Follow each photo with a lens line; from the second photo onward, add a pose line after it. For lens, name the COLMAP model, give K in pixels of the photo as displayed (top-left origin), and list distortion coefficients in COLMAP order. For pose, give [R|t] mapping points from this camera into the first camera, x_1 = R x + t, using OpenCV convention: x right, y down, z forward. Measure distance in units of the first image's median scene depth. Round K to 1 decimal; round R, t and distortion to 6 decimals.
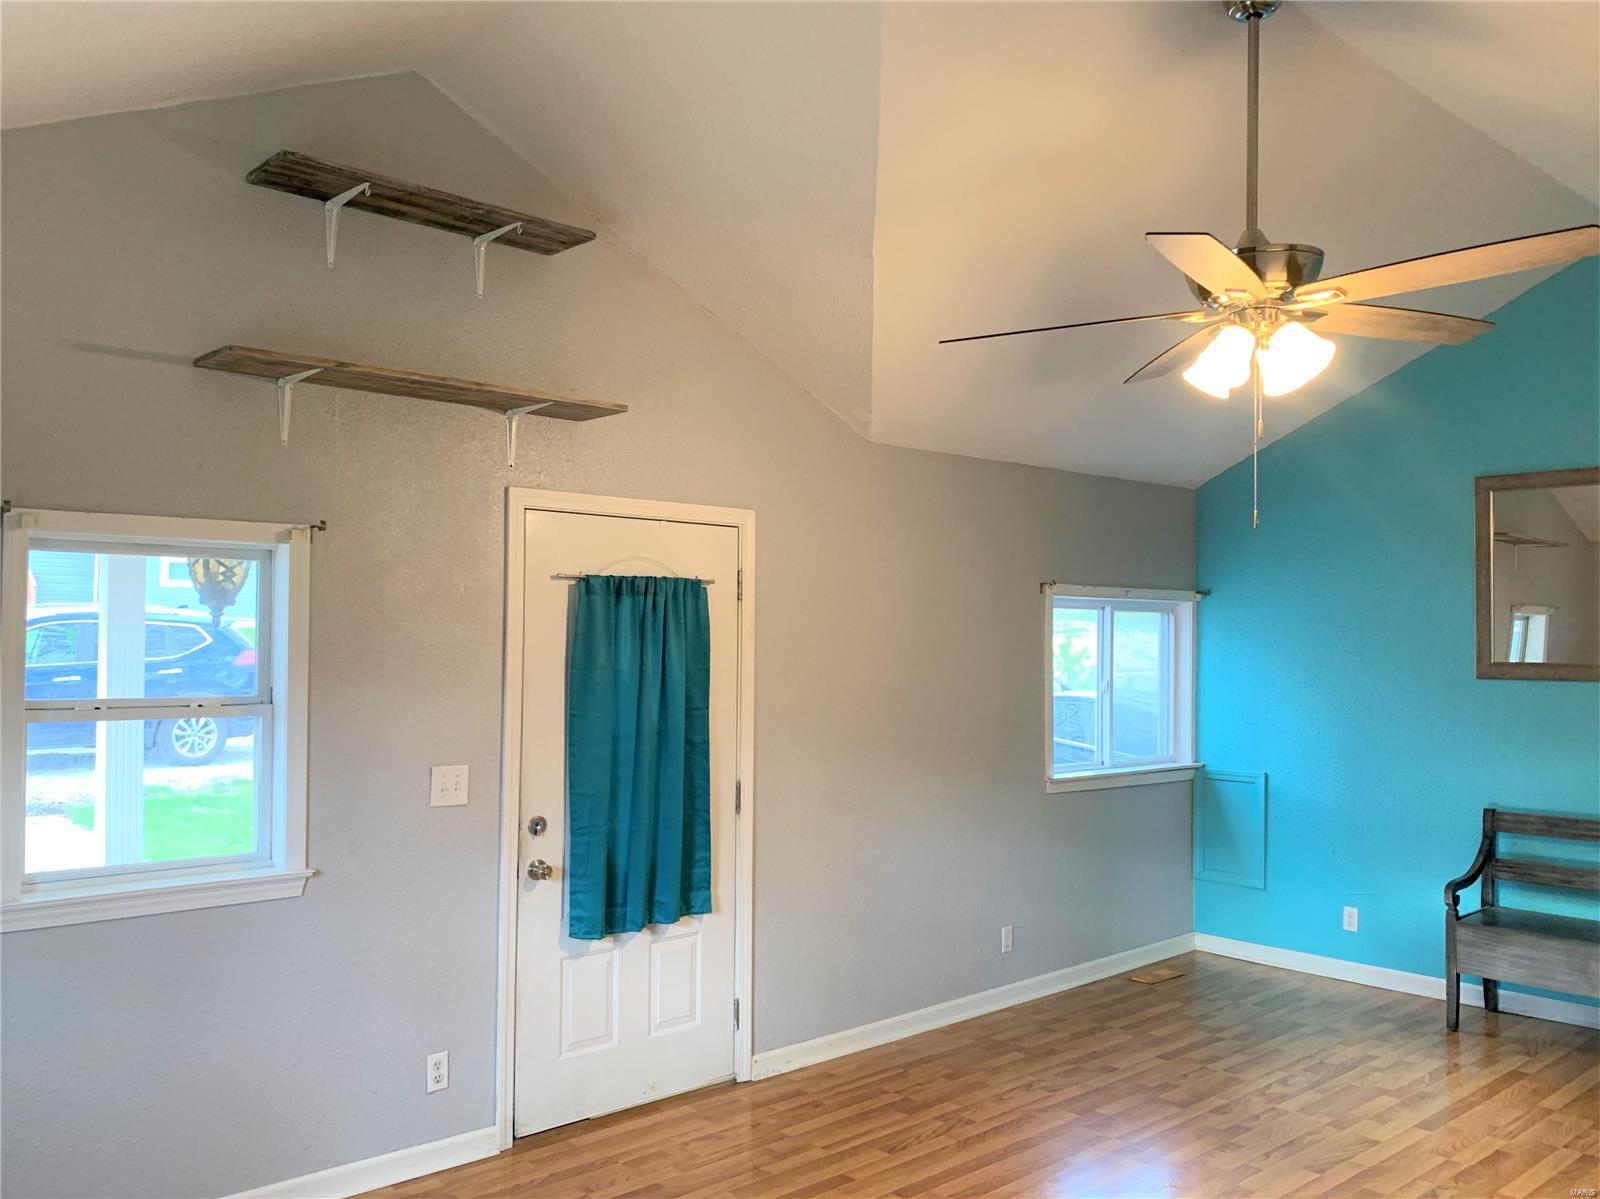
lens RADIAL K [[1296.7, 0, 800.0], [0, 1296.7, 599.5], [0, 0, 1]] dist [0.010406, 0.003545]
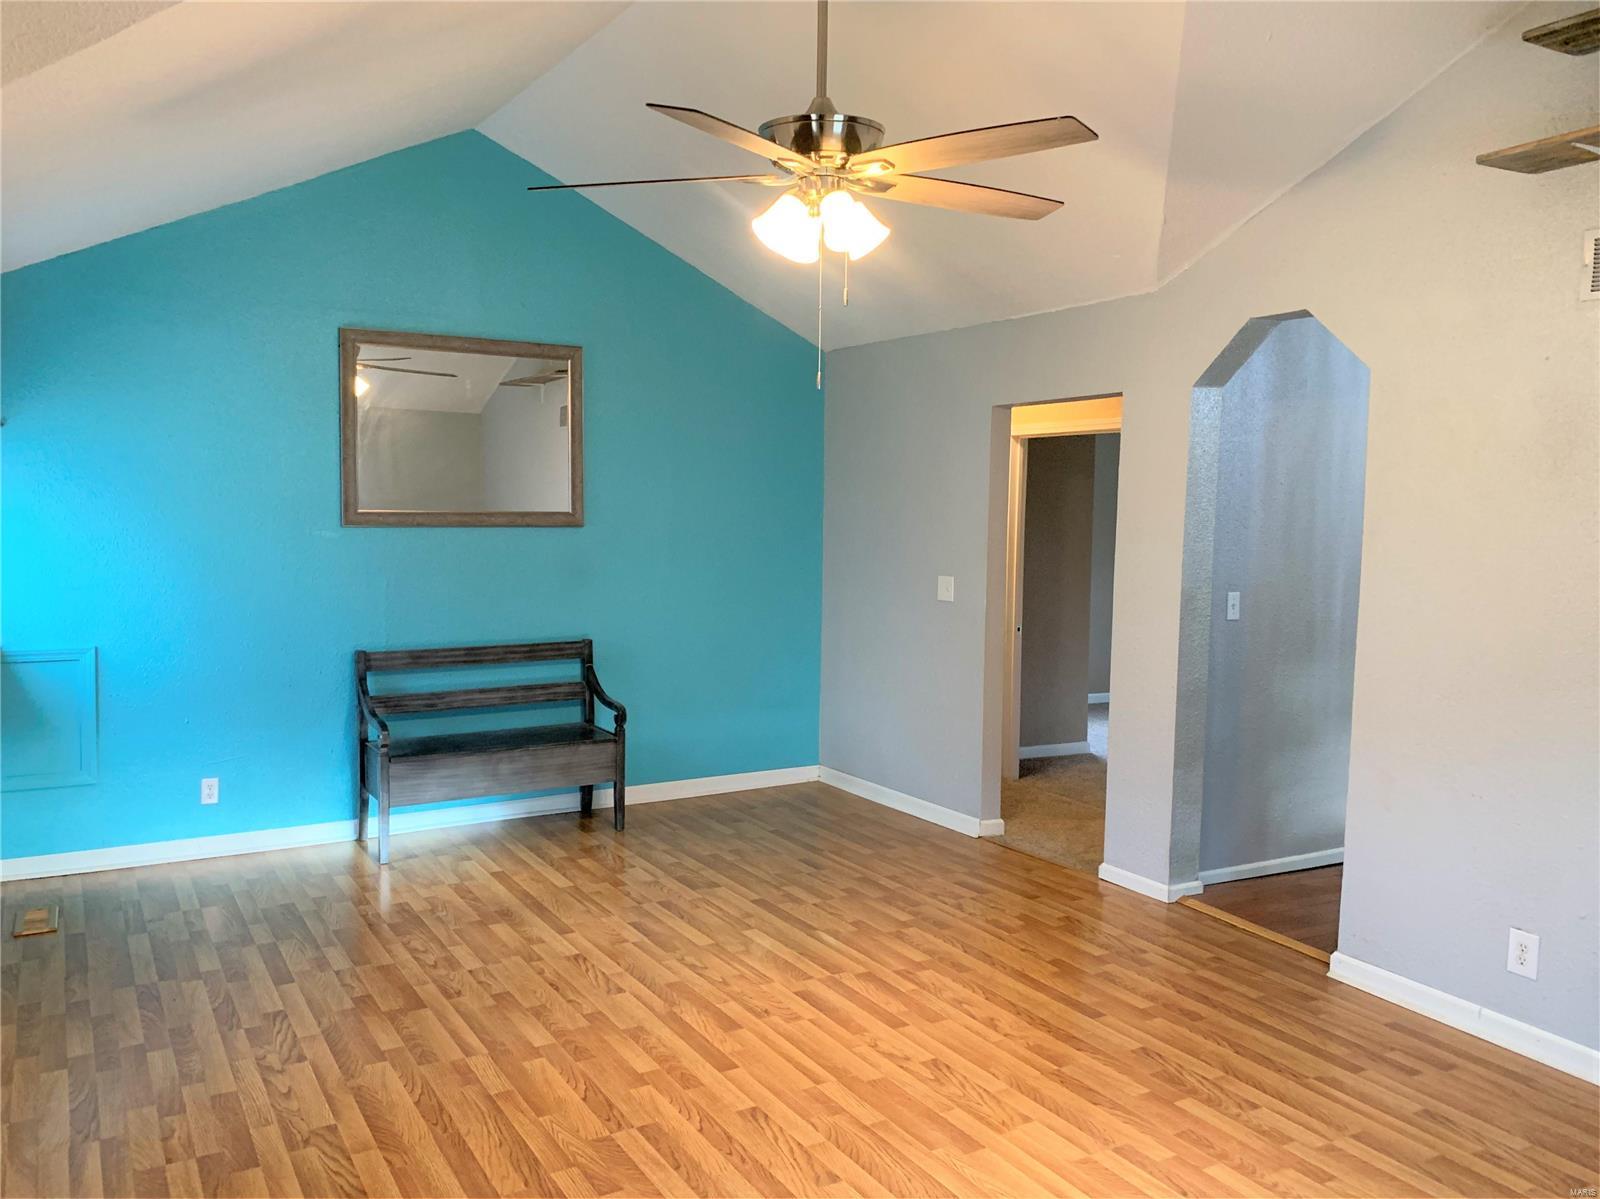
lens RADIAL K [[1248.4, 0, 794.0], [0, 1248.4, 600.9], [0, 0, 1]] dist [0.031336, -0.029709]
pose [[0.235060, -0.079895, 0.968692, -0.436964], [-0.035623, 0.995238, 0.090729, 0.022012], [-0.971328, -0.055834, 0.231095, 0.534266]]
